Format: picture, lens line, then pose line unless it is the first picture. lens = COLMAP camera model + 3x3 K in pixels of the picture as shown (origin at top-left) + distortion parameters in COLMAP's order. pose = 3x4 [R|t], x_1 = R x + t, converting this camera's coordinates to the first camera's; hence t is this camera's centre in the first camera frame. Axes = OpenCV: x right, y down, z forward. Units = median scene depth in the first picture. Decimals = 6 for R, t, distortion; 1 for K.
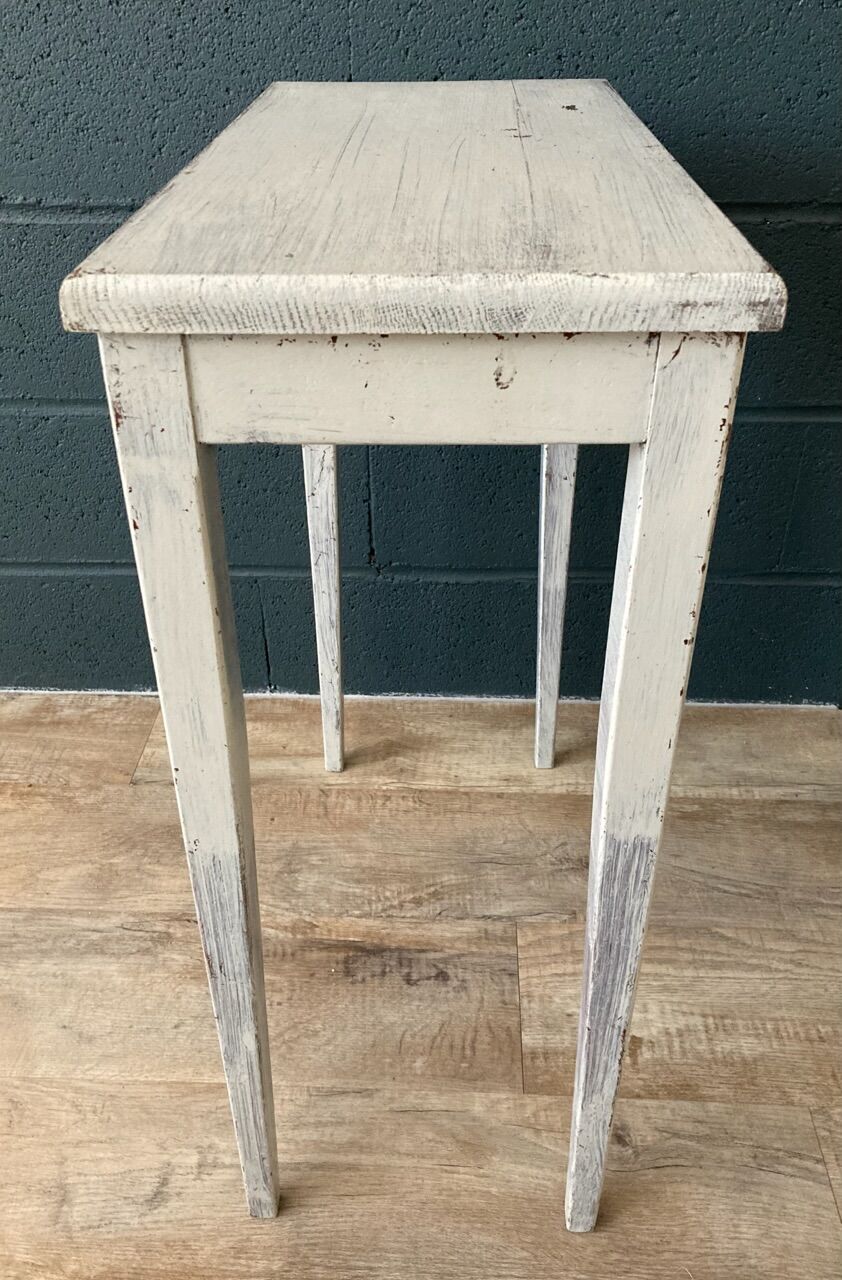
lens RADIAL K [[1087.9, 0, 412.3], [0, 1087.9, 616.4], [0, 0, 1]] dist [0.069673, -0.079033]
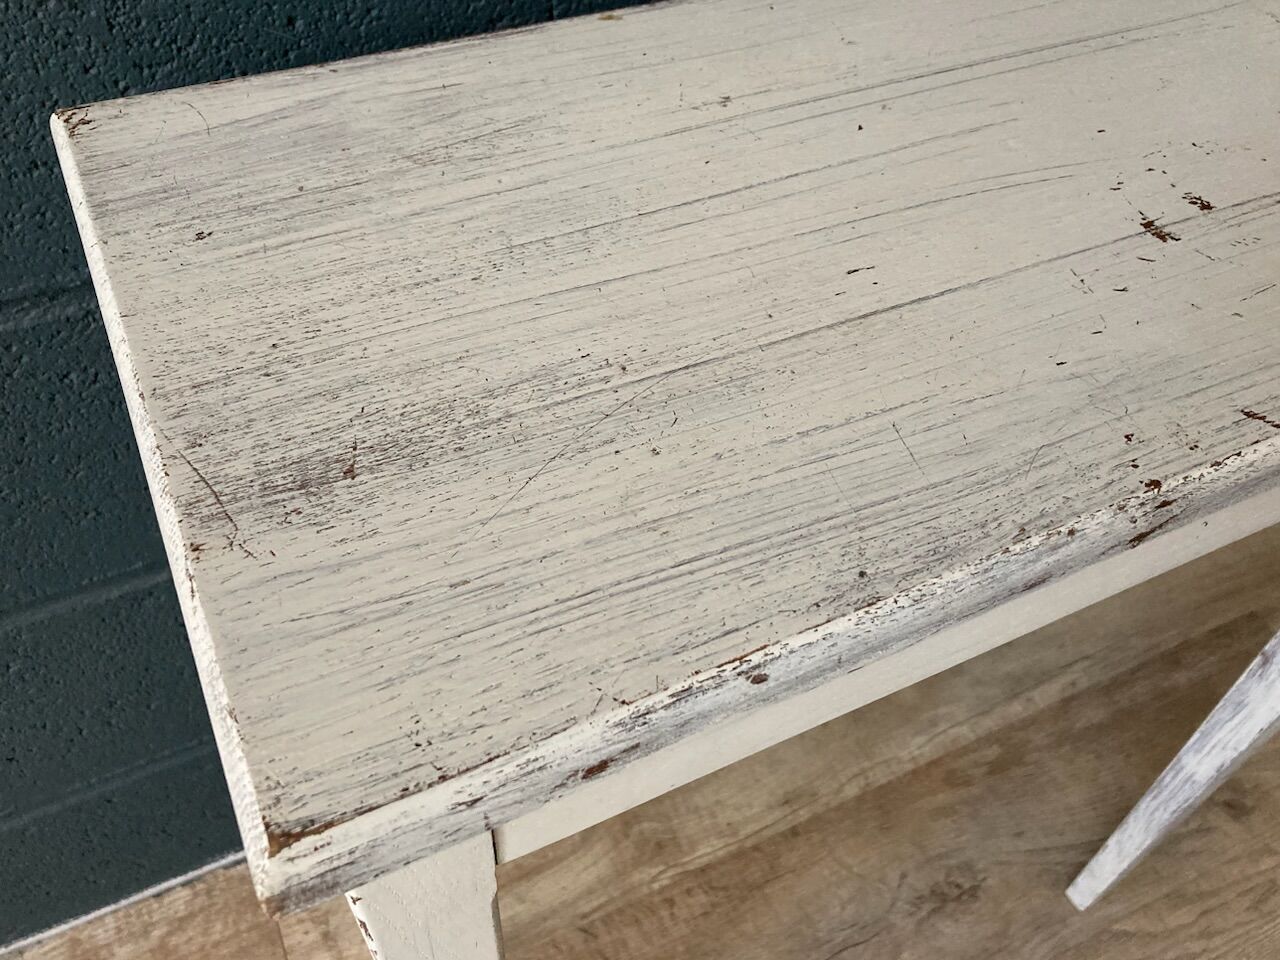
lens RADIAL K [[1105.5, 0, 632.9], [0, 1105.5, 495.7], [0, 0, 1]] dist [0.033441, -0.039431]
pose [[0.876571, -0.329181, 0.351087, -0.219493], [0.202477, 0.914039, 0.351477, -0.356829], [-0.436607, -0.237007, 0.867872, 0.422296]]
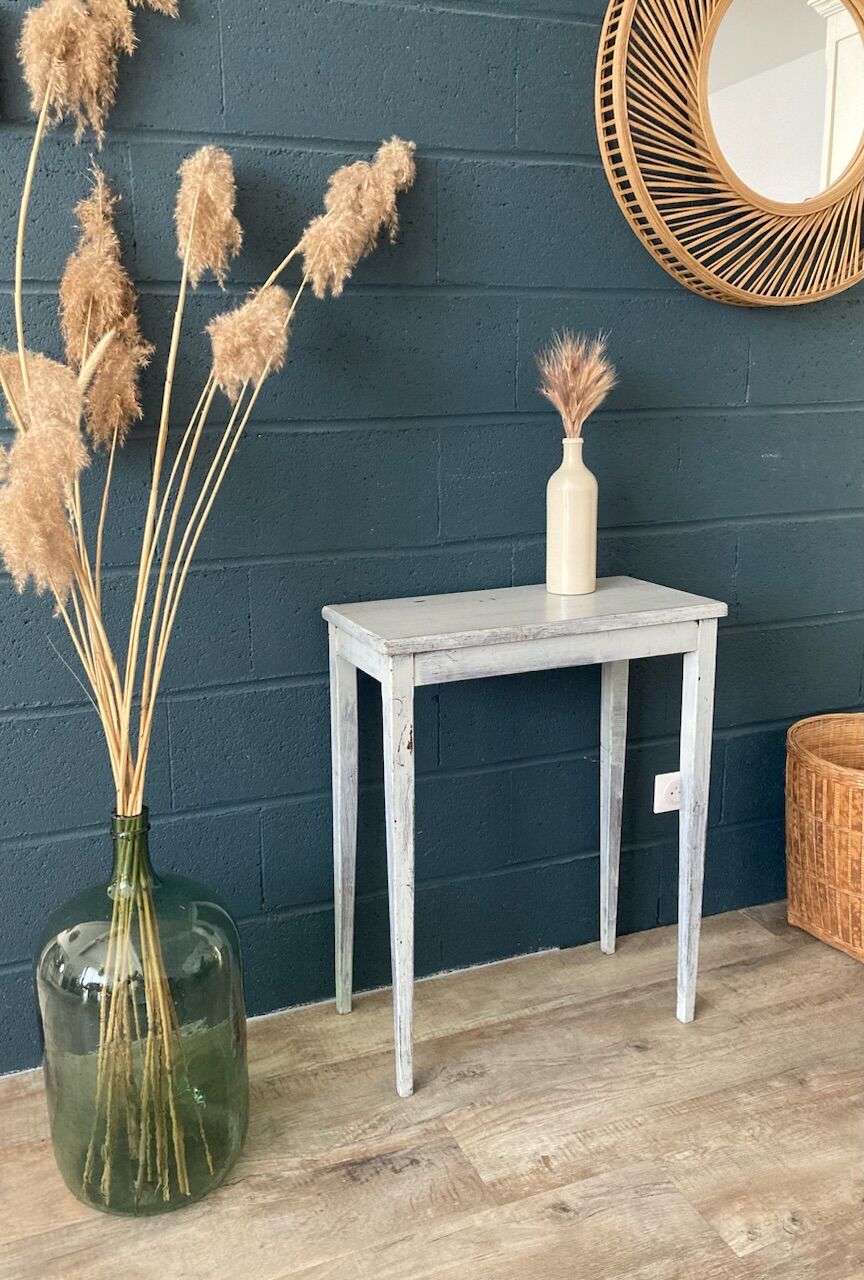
lens RADIAL K [[1091.4, 0, 378.1], [0, 1091.4, 634.4], [0, 0, 1]] dist [0.028697, -0.005141]
pose [[0.914172, -0.098772, 0.393108, -0.446296], [0.228258, 0.926898, -0.297922, 0.081708], [-0.334945, 0.362082, 0.869890, -0.451327]]
